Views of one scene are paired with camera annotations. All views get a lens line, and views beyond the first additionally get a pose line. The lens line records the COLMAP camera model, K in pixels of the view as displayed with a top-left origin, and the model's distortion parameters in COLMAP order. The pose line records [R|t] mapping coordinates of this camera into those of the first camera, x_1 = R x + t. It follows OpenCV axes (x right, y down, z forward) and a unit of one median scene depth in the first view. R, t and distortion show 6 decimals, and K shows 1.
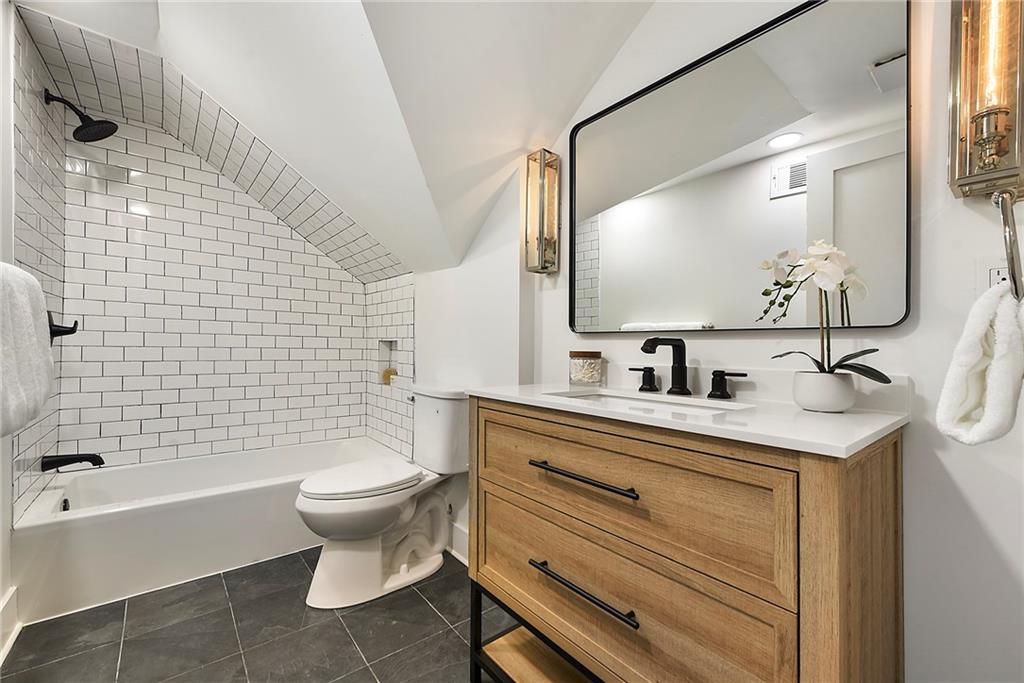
lens RADIAL K [[423.6, 0, 520.3], [0, 423.6, 341.5], [0, 0, 1]] dist [-0.000591, -0.000754]
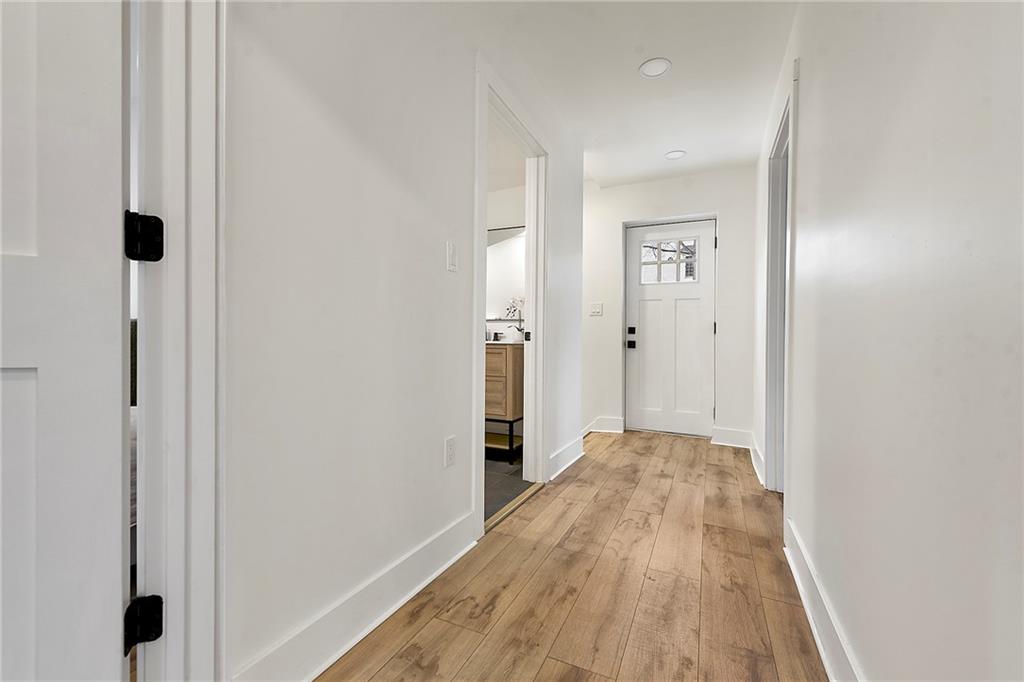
lens RADIAL K [[423.6, 0, 520.3], [0, 423.6, 341.0], [0, 0, 1]] dist [-0.000591, -0.000754]
pose [[0.903398, -0.000860, 0.428802, -0.857239], [-0.007713, 0.999804, 0.018255, 0.085016], [-0.428733, -0.019799, 0.903214, -2.298821]]
